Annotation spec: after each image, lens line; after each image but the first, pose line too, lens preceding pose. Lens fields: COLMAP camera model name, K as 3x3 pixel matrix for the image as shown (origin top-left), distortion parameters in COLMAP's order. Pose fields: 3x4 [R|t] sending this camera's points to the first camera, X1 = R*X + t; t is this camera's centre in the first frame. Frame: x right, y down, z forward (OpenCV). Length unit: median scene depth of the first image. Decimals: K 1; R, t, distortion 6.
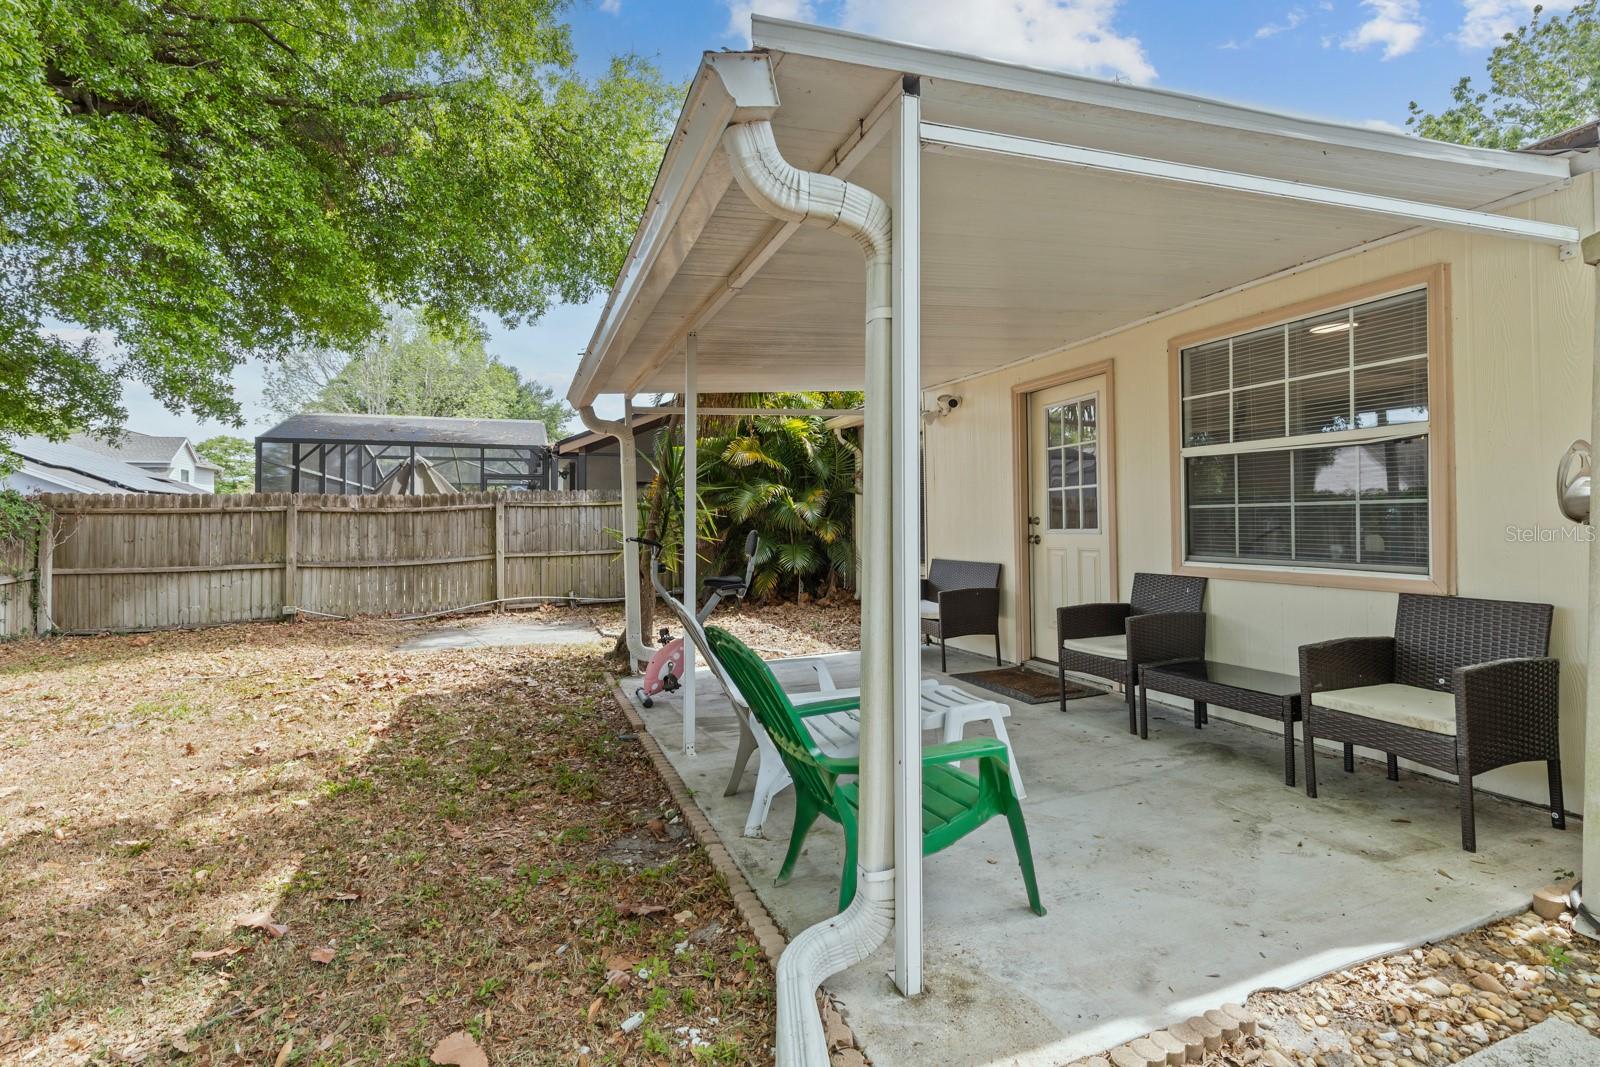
lens RADIAL K [[721.9, 0, 800.6], [0, 721.9, 522.8], [0, 0, 1]] dist [0.006622, -0.000622]
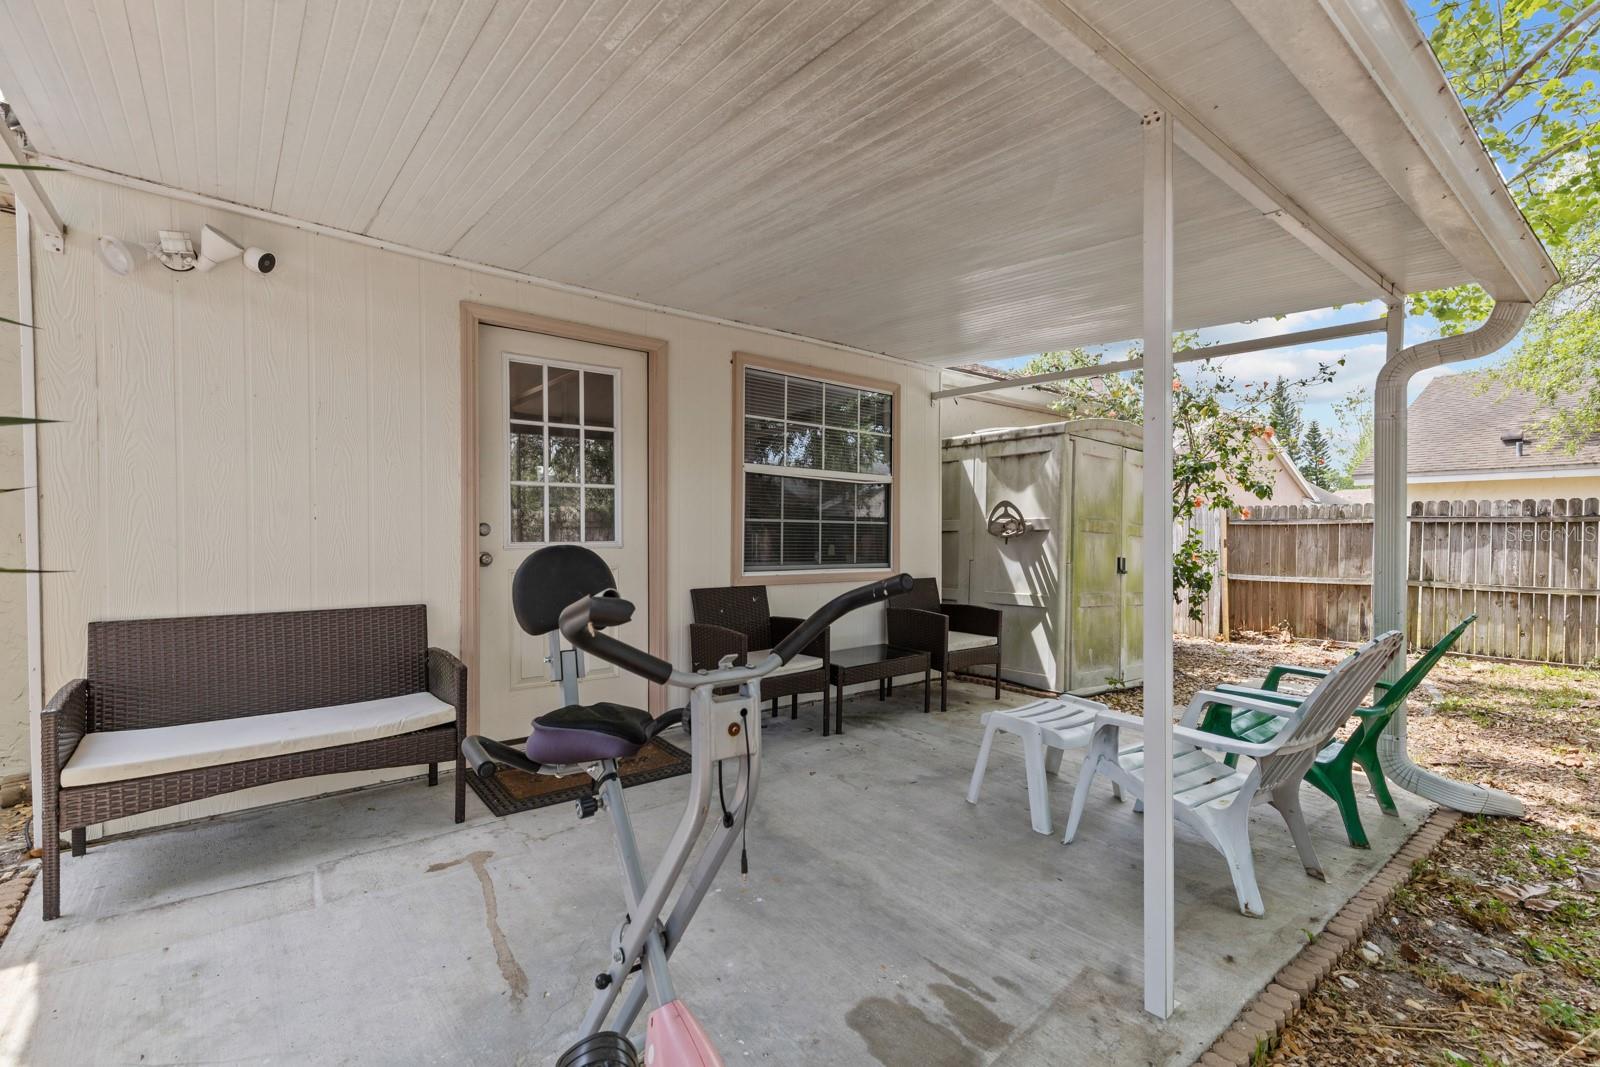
lens RADIAL K [[721.9, 0, 800.6], [0, 721.9, 548.3], [0, 0, 1]] dist [0.006622, -0.000622]
pose [[-0.296329, -0.009127, 0.955042, -0.516914], [-0.004660, 0.999956, 0.008110, 0.011292], [-0.955075, -0.002048, -0.296358, 1.318259]]
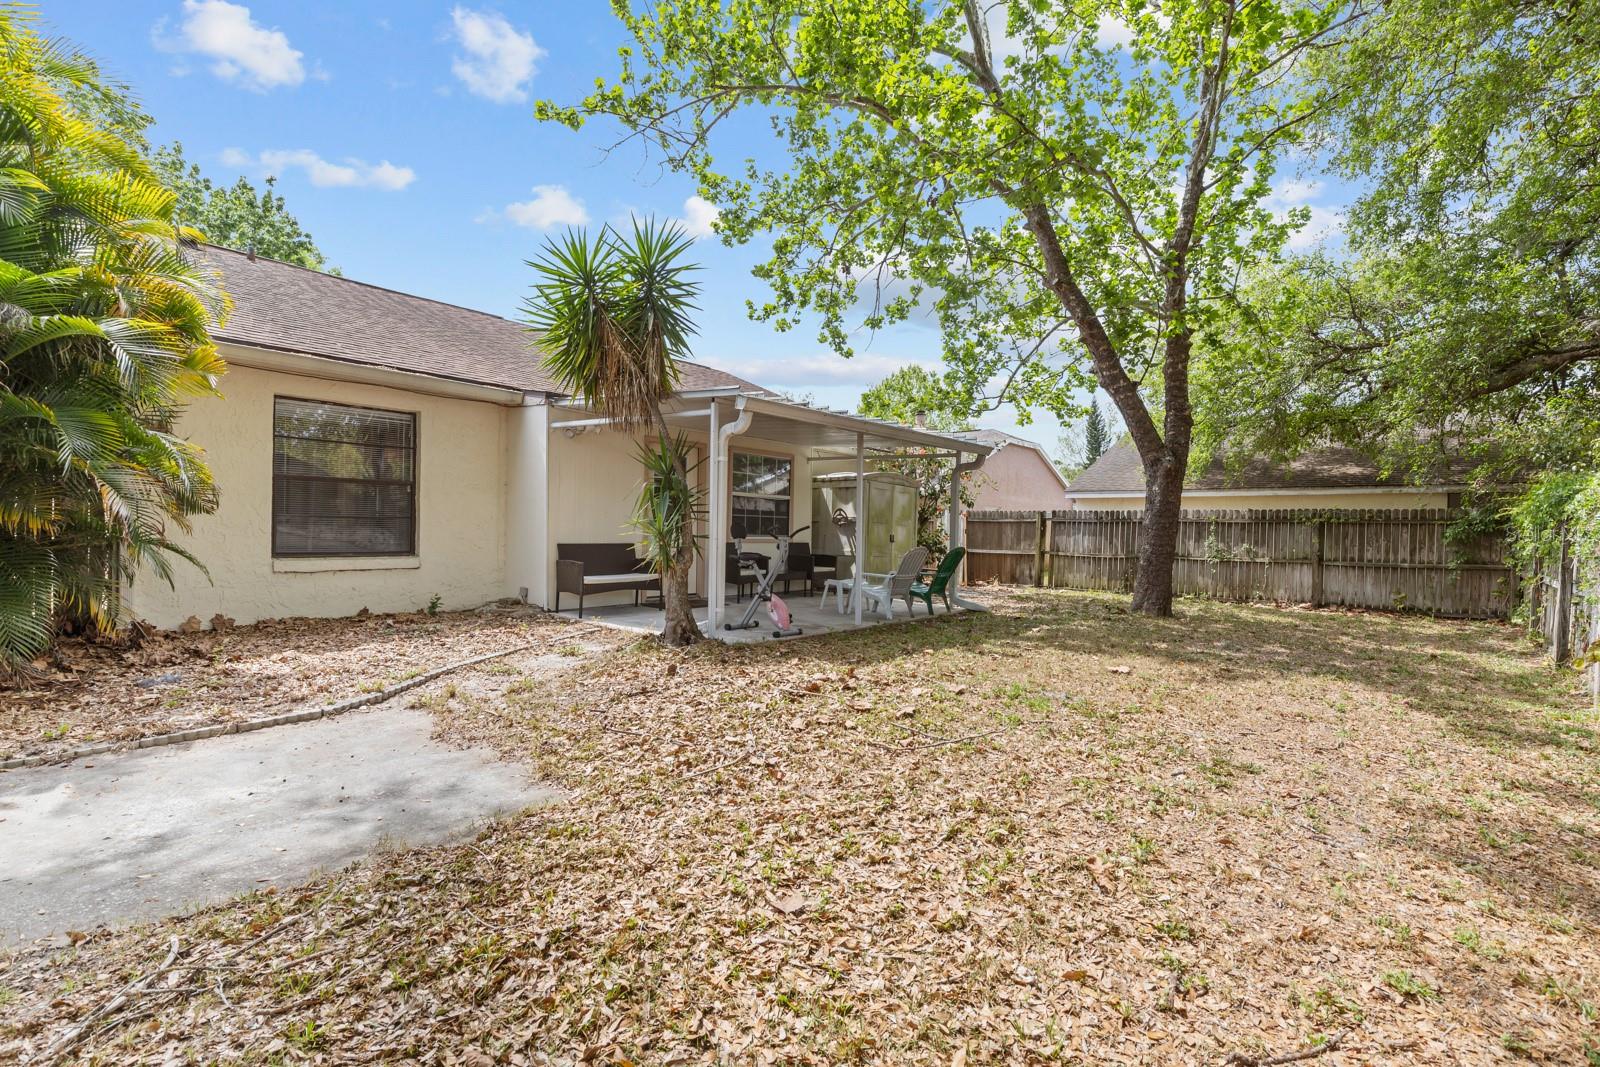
lens RADIAL K [[721.9, 0, 800.1], [0, 721.9, 535.6], [0, 0, 1]] dist [0.006622, -0.000622]
pose [[-0.466256, -0.007774, 0.884616, -2.021049], [-0.016380, 0.999866, 0.000153, 0.049290], [-0.884498, -0.014418, -0.466321, 2.154694]]
